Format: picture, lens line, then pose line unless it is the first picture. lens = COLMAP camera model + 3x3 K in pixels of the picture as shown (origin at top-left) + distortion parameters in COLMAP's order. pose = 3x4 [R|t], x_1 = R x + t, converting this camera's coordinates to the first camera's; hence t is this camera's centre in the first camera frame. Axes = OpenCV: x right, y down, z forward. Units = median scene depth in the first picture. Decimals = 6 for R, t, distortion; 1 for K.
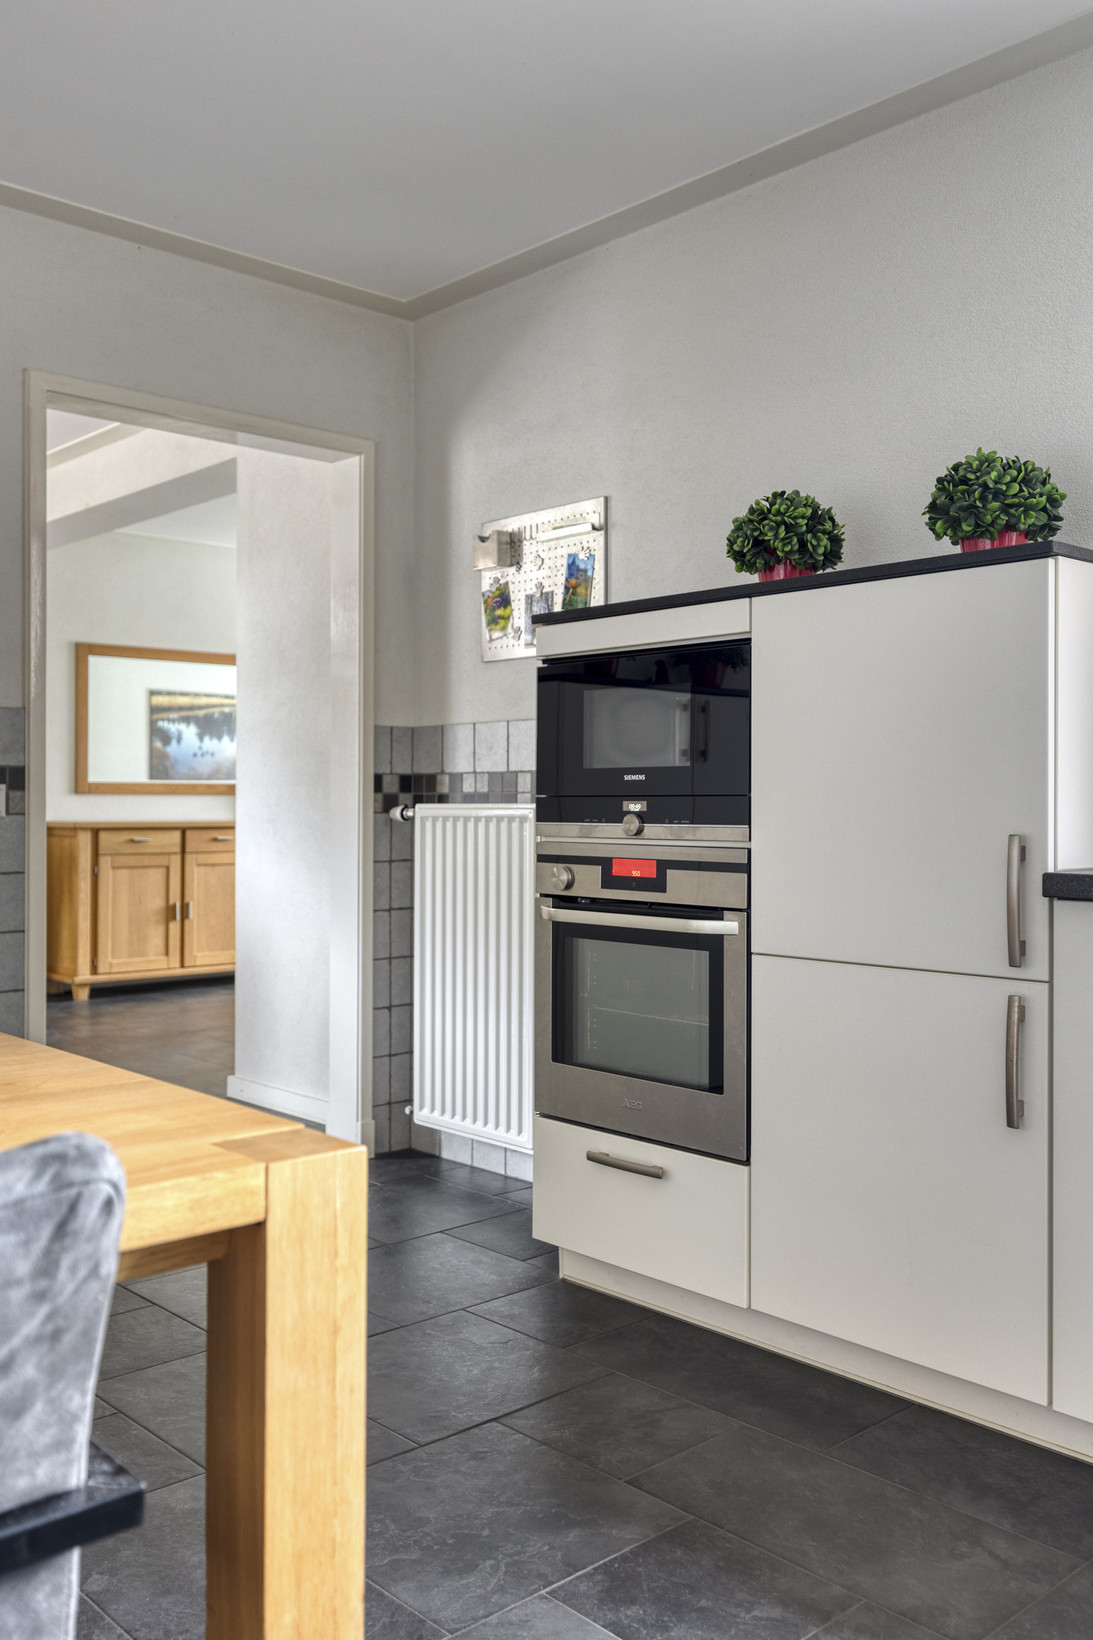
lens RADIAL K [[1452.7, 0, 545.4], [0, 1452.7, 817.3], [0, 0, 1]] dist [0.020086, 0.002992]
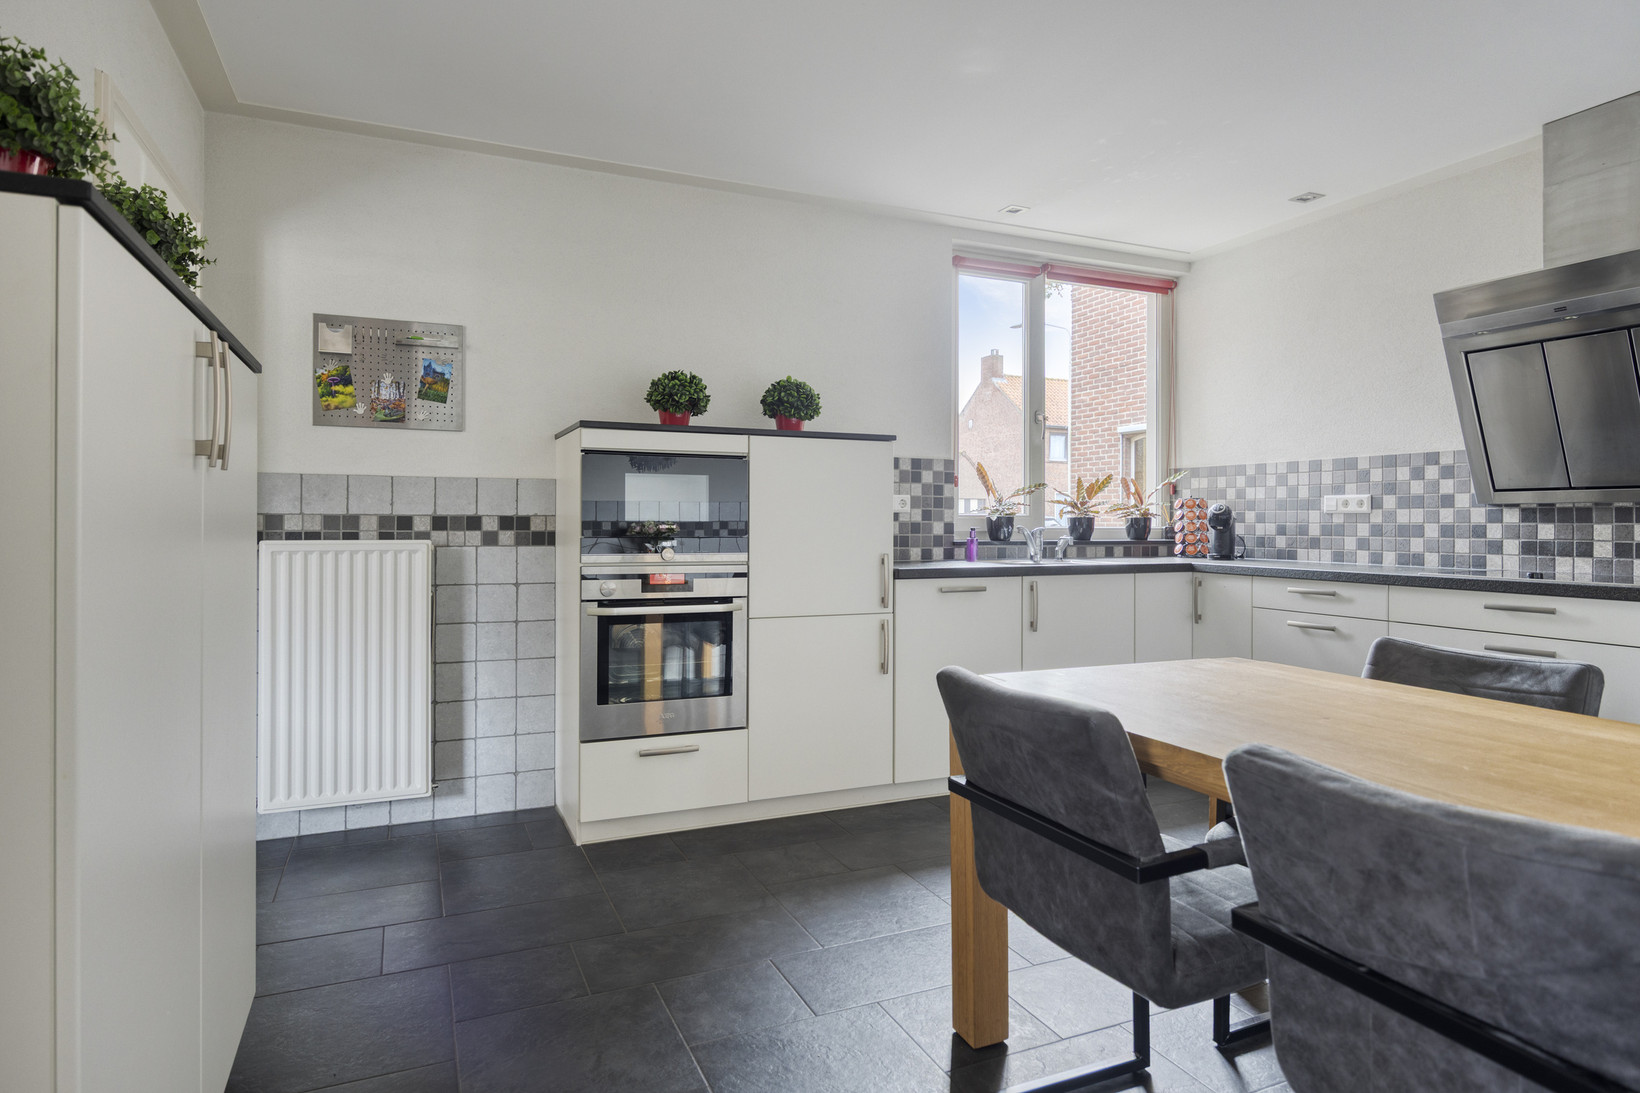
lens RADIAL K [[925.3, 0, 820.7], [0, 925.3, 535.6], [0, 0, 1]] dist [-0.001854, -0.000015]
pose [[0.312221, -0.006646, 0.949986, -0.909869], [0.003774, 0.999976, 0.005755, -0.021609], [-0.950002, 0.001789, 0.312238, 0.477447]]
